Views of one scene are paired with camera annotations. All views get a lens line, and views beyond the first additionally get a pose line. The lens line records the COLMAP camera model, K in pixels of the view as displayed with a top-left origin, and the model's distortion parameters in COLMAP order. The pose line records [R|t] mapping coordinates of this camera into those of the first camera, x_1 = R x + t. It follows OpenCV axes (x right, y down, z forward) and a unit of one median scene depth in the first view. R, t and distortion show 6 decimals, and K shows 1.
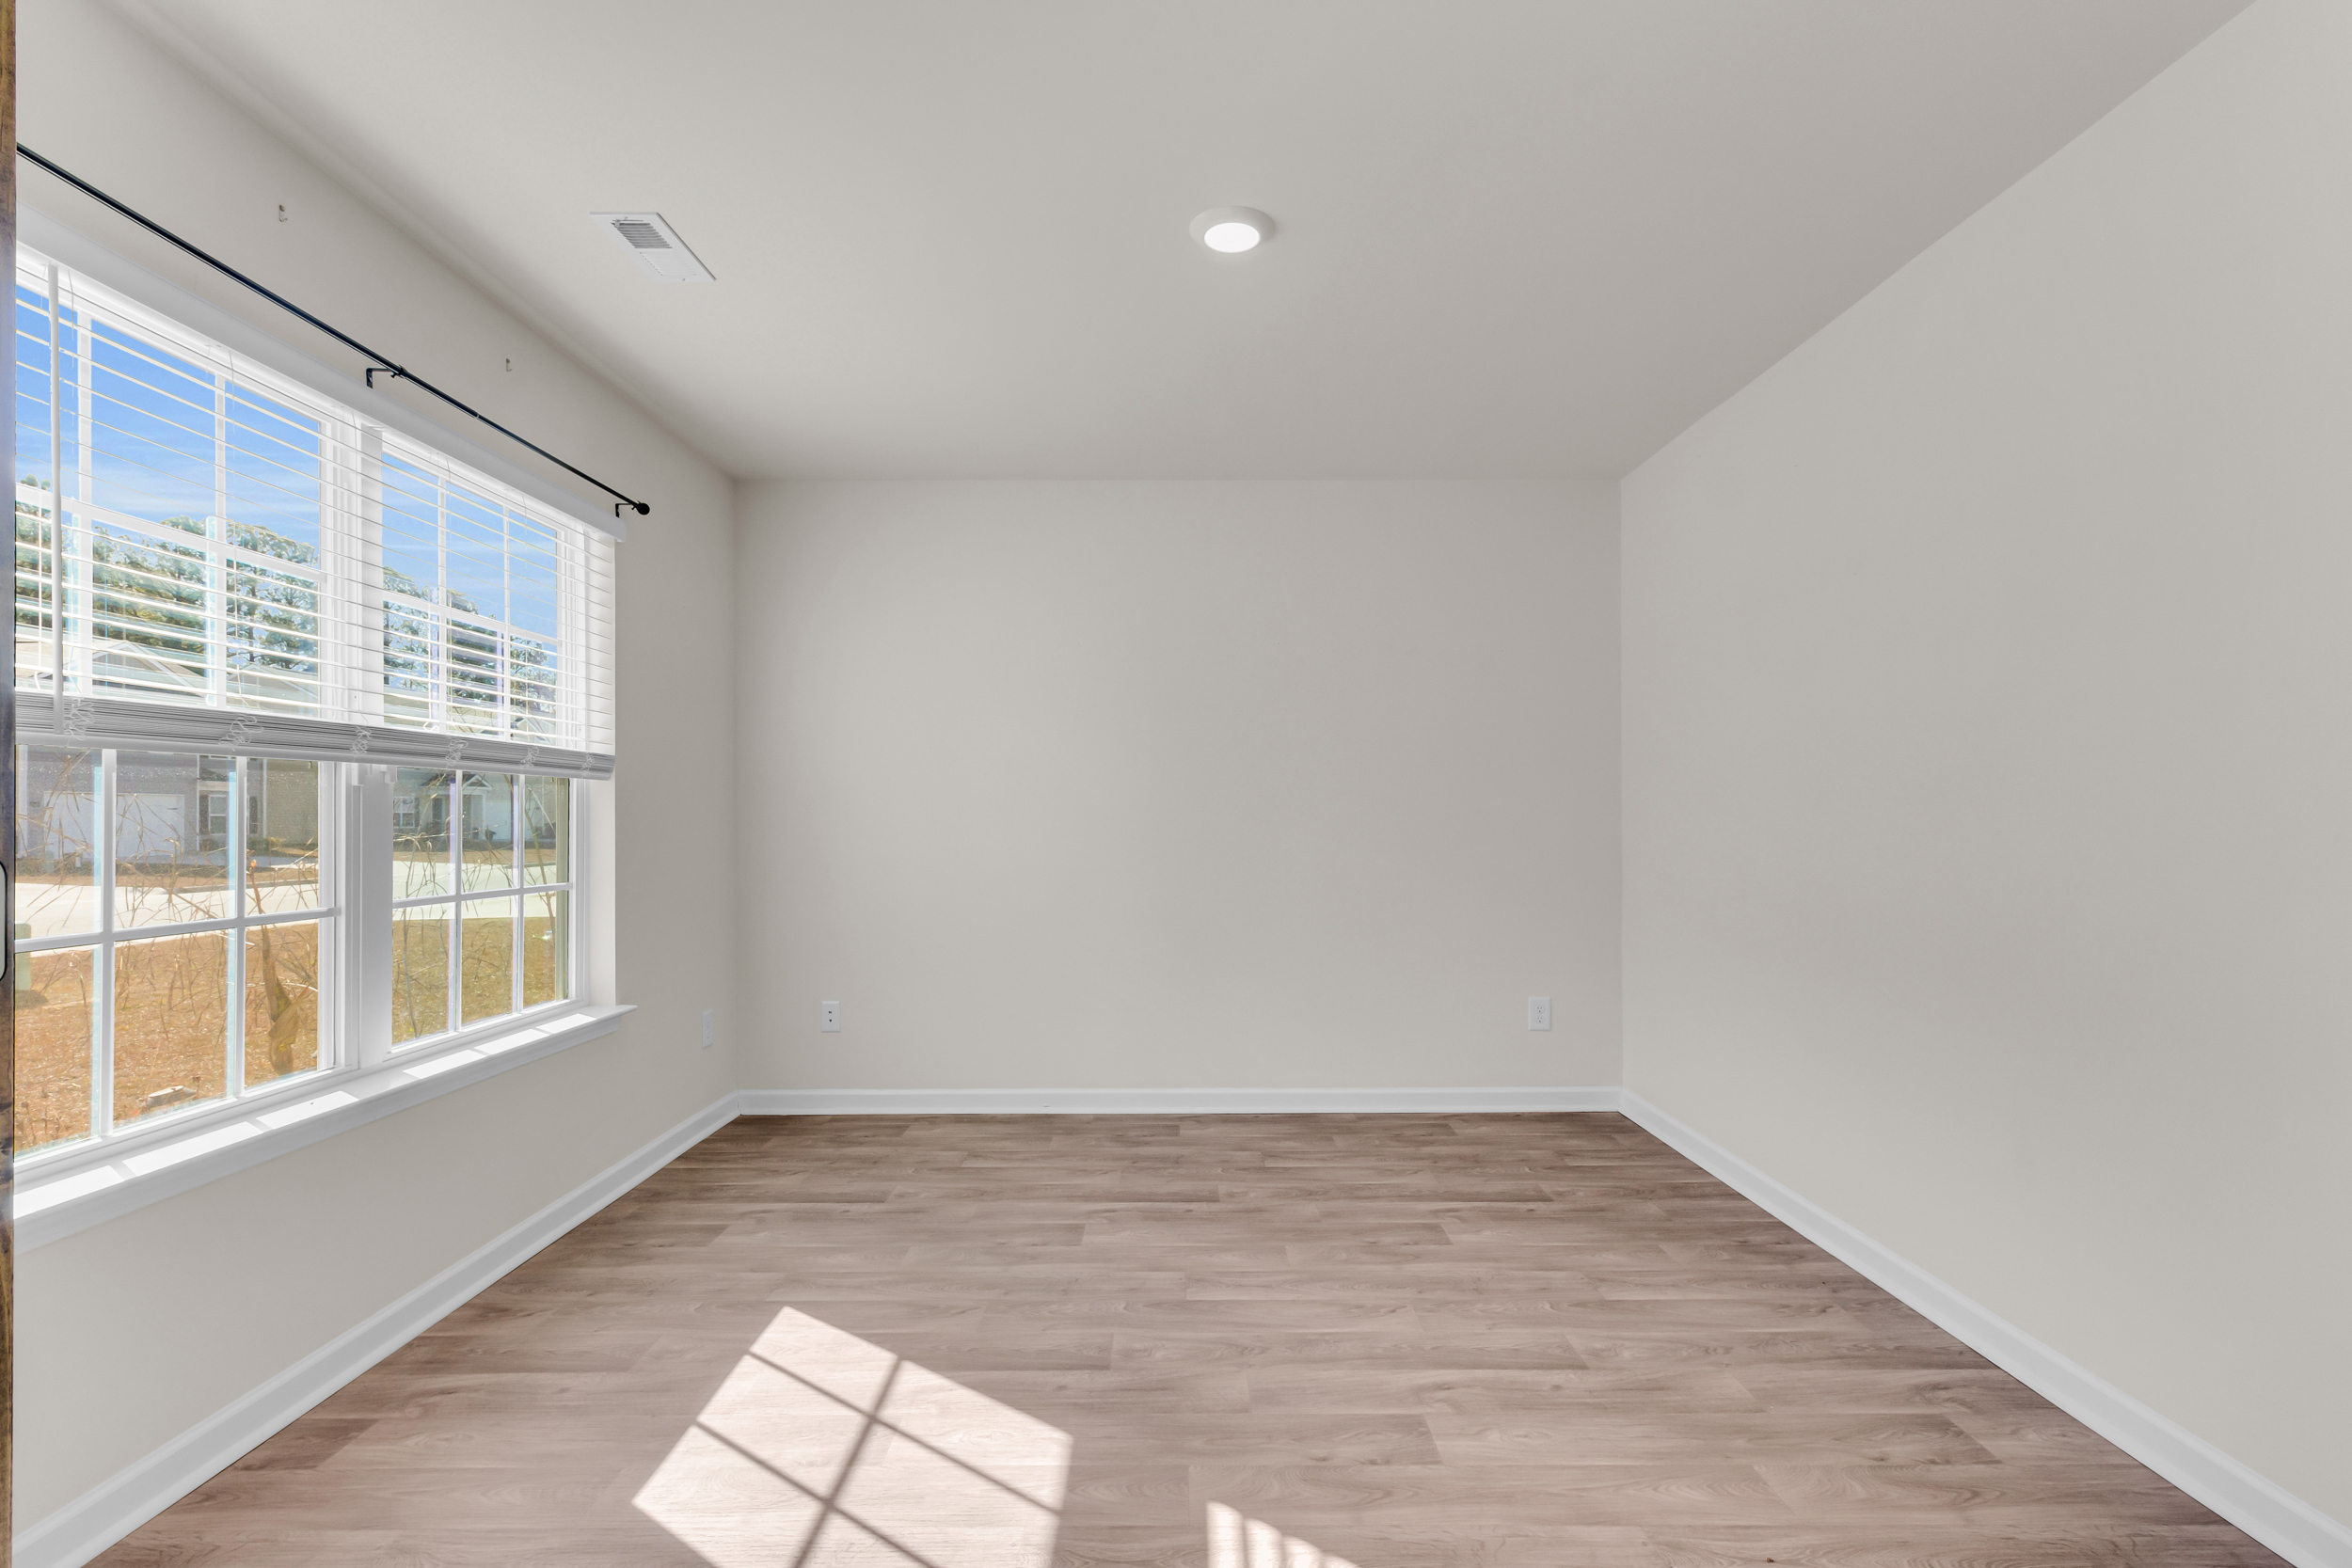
lens RADIAL K [[1105.8, 0, 1169.5], [0, 1105.8, 787.0], [0, 0, 1]] dist [0.001247, -0.000720]
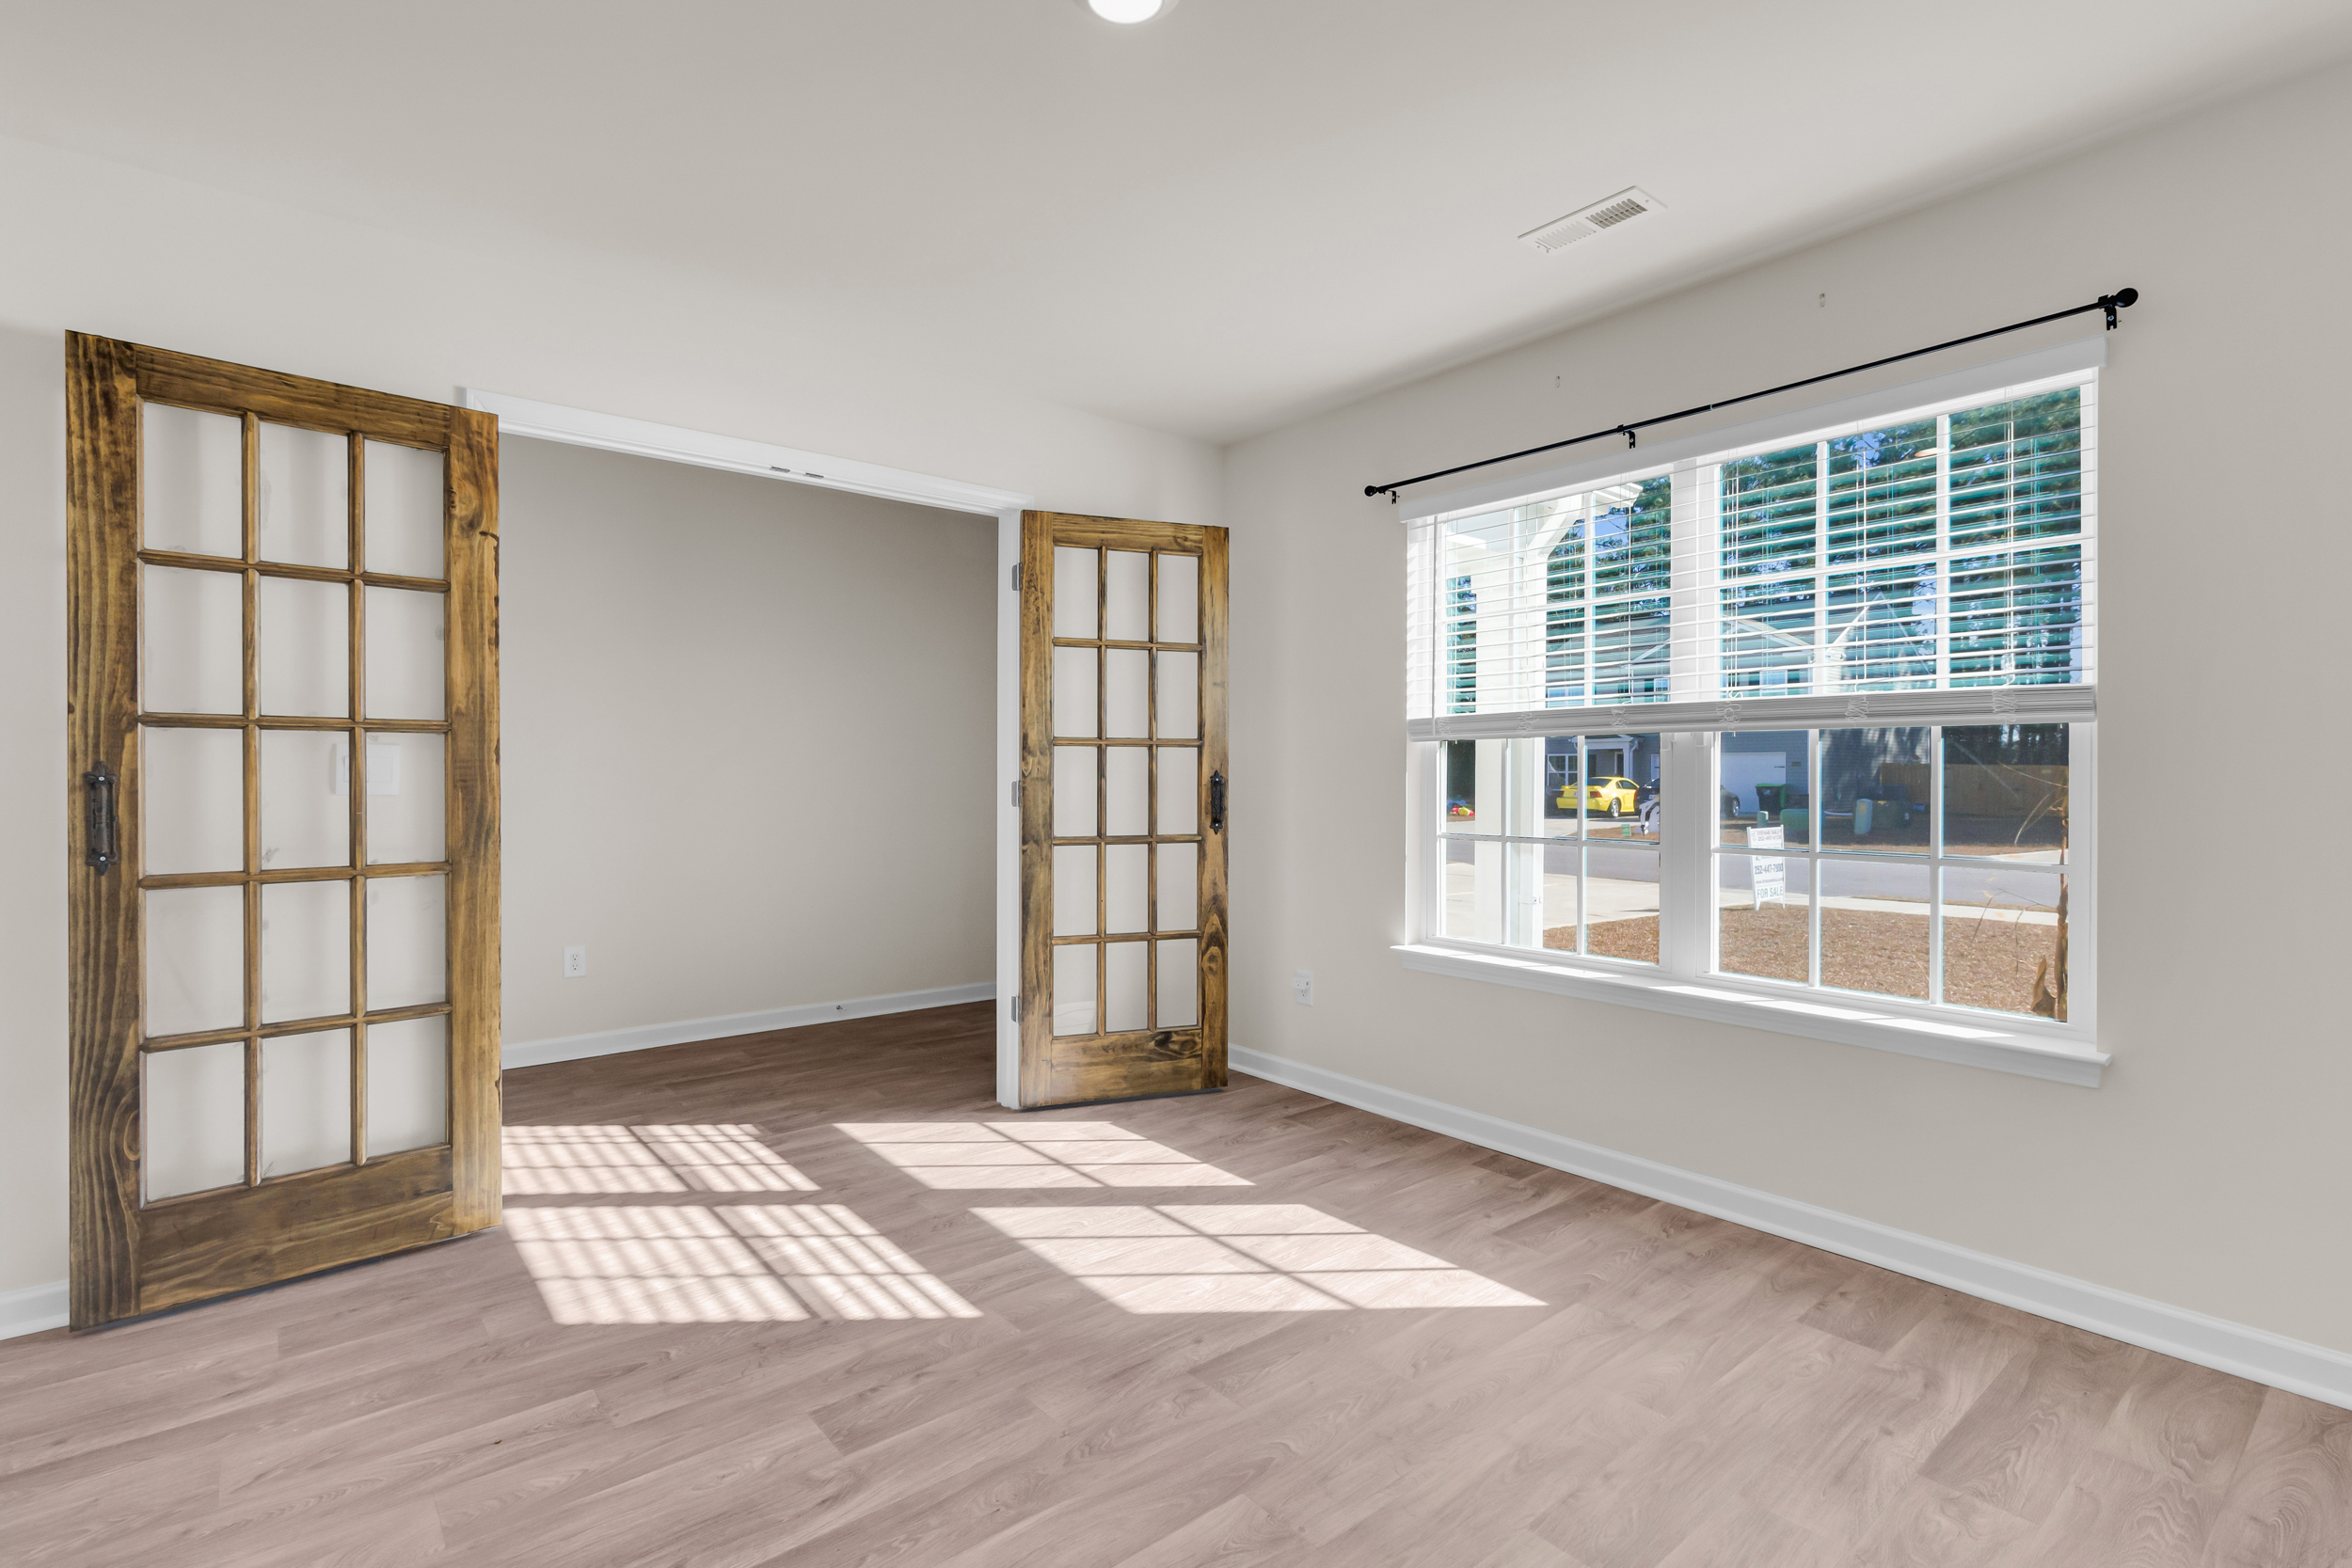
lens RADIAL K [[1105.8, 0, 1182.7], [0, 1105.8, 777.5], [0, 0, 1]] dist [0.001247, -0.000720]
pose [[-0.768747, -0.003207, -0.639544, 0.549293], [0.013930, 0.999666, -0.021757, 0.052578], [0.639401, -0.025635, -0.768446, 1.748118]]
